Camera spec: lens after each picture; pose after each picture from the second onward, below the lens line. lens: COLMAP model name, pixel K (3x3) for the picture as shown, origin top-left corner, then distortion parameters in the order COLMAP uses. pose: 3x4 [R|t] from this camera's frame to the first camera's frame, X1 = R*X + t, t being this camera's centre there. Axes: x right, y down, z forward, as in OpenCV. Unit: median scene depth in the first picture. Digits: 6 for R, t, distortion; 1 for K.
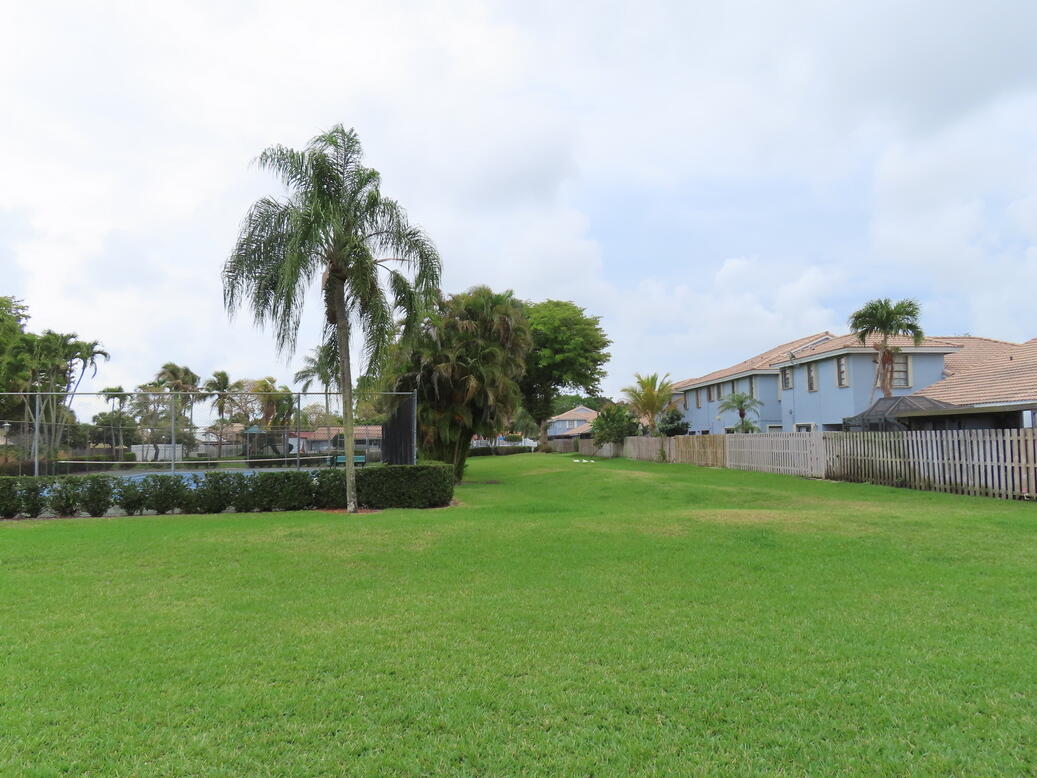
lens RADIAL K [[744.9, 0, 518.5], [0, 744.9, 389.0], [0, 0, 1]] dist [0.007227, 0.002455]
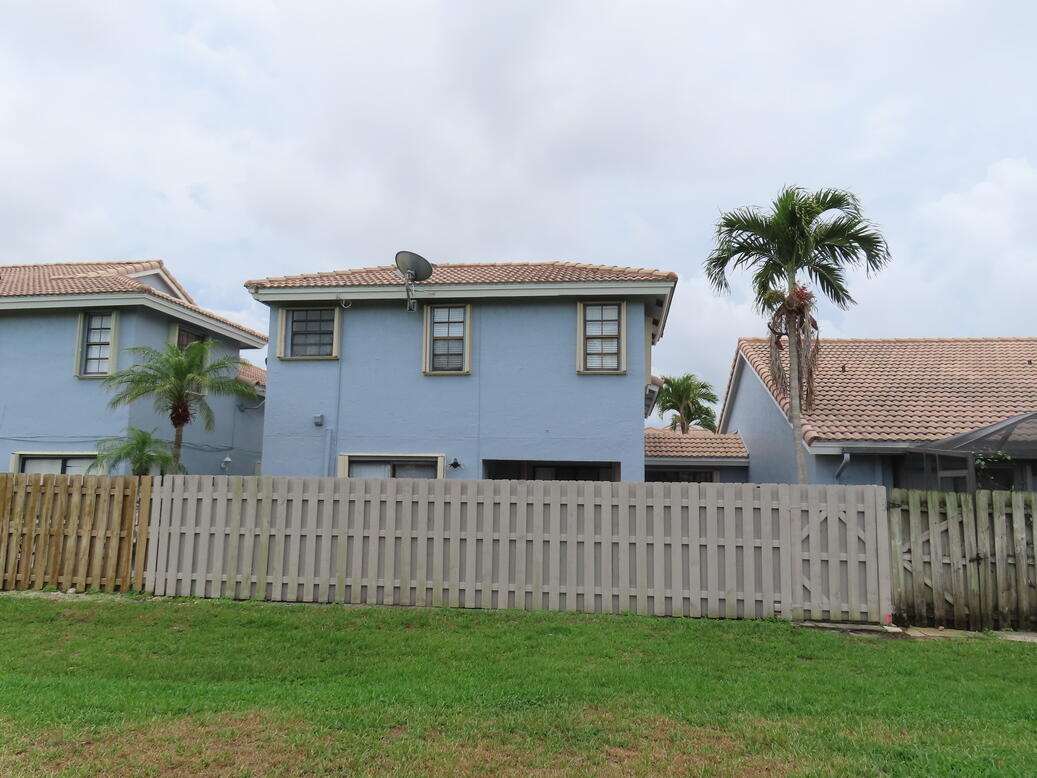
lens RADIAL K [[777.7, 0, 518.5], [0, 777.7, 389.0], [0, 0, 1]] dist [0.010562, 0.004823]
pose [[0.217739, 0.133617, 0.966818, 0.004393], [-0.083736, 0.989490, -0.117892, 0.038914], [-0.972408, -0.055288, 0.226639, 0.611787]]
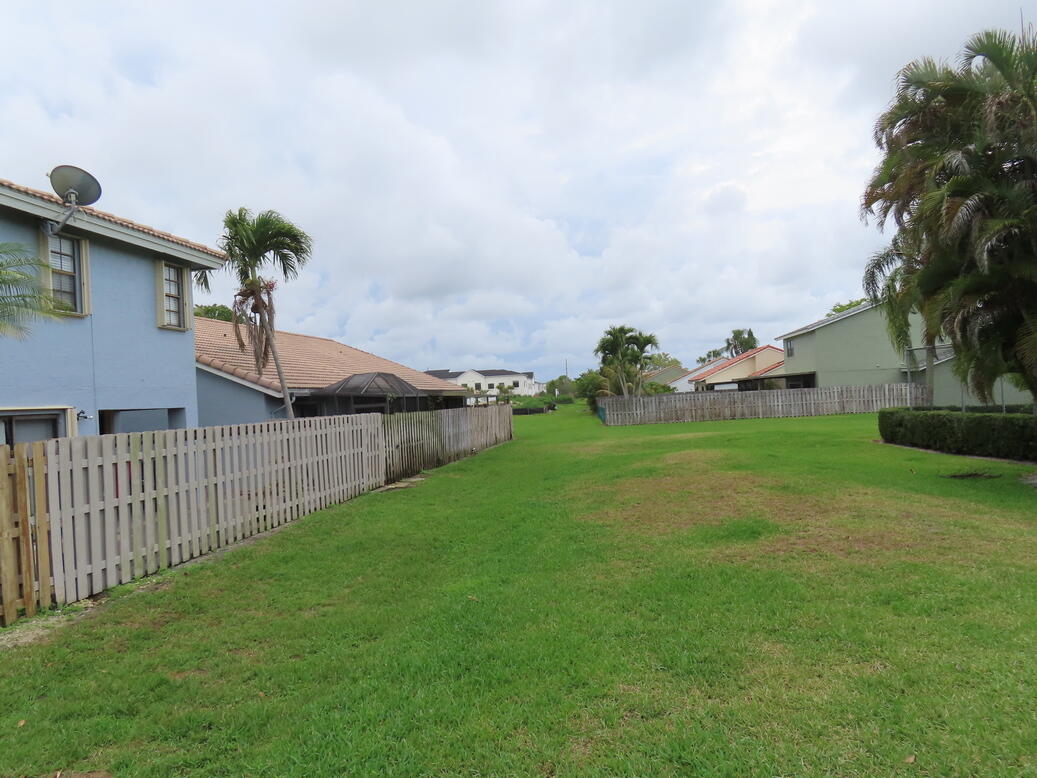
lens RADIAL K [[744.9, 0, 518.5], [0, 744.9, 389.0], [0, 0, 1]] dist [0.007227, 0.002455]
pose [[-0.972165, 0.067707, 0.224300, 0.080281], [0.050955, 0.995519, -0.079655, 0.053008], [-0.228688, -0.066009, -0.971259, 0.905566]]
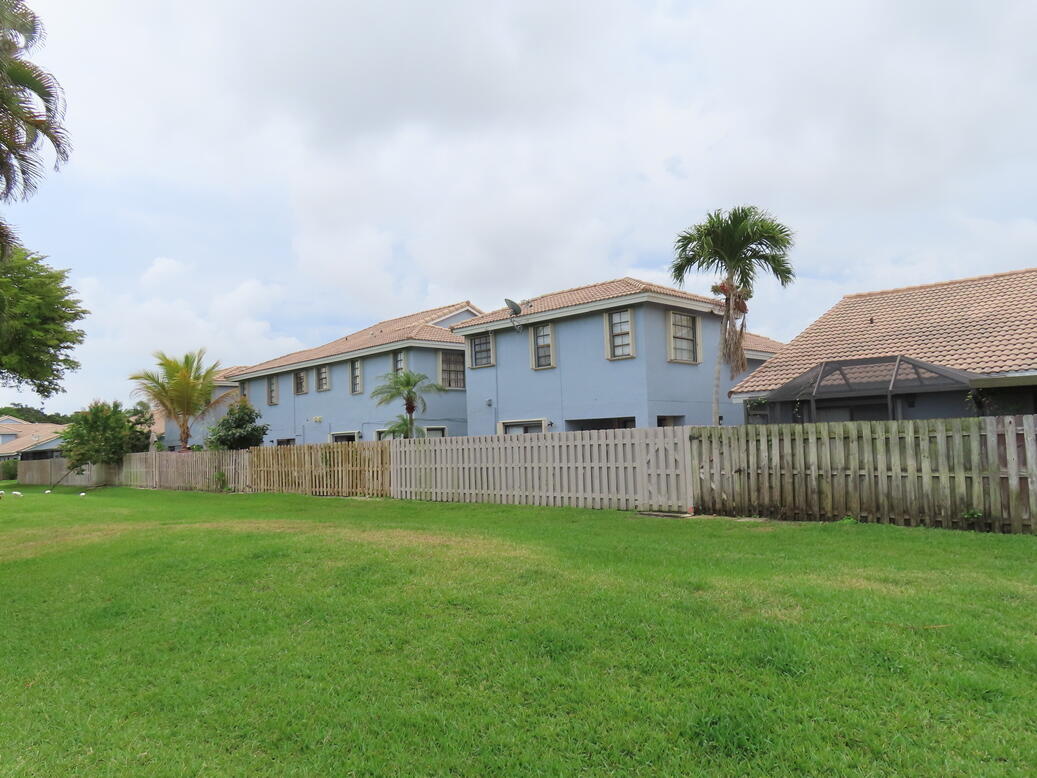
lens RADIAL K [[744.9, 0, 518.5], [0, 744.9, 389.0], [0, 0, 1]] dist [0.007227, 0.002455]
pose [[0.758506, 0.027429, 0.651088, -0.023389], [-0.014781, 0.999581, -0.024891, 0.025329], [-0.651498, 0.009256, 0.758594, 0.375732]]
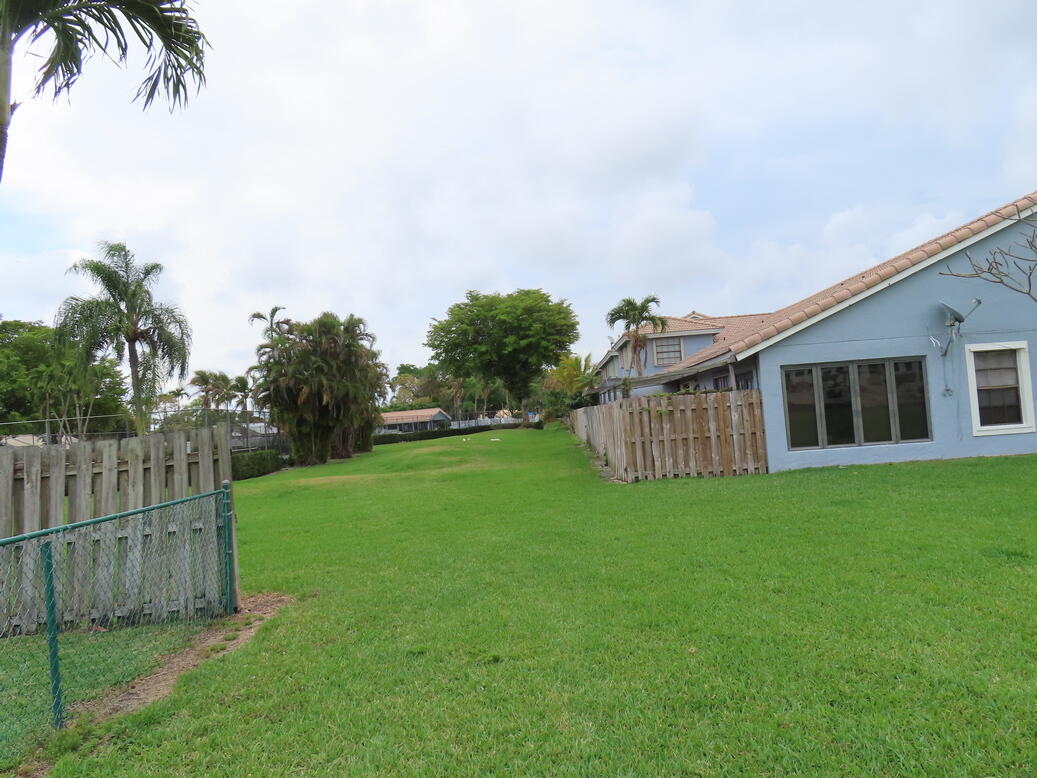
lens RADIAL K [[744.9, 0, 518.5], [0, 744.9, 389.0], [0, 0, 1]] dist [0.007227, 0.002455]
pose [[0.990476, -0.068958, -0.119169, 0.253022], [0.073142, 0.996837, 0.031087, -0.012185], [0.116649, -0.039508, 0.992387, -0.149921]]
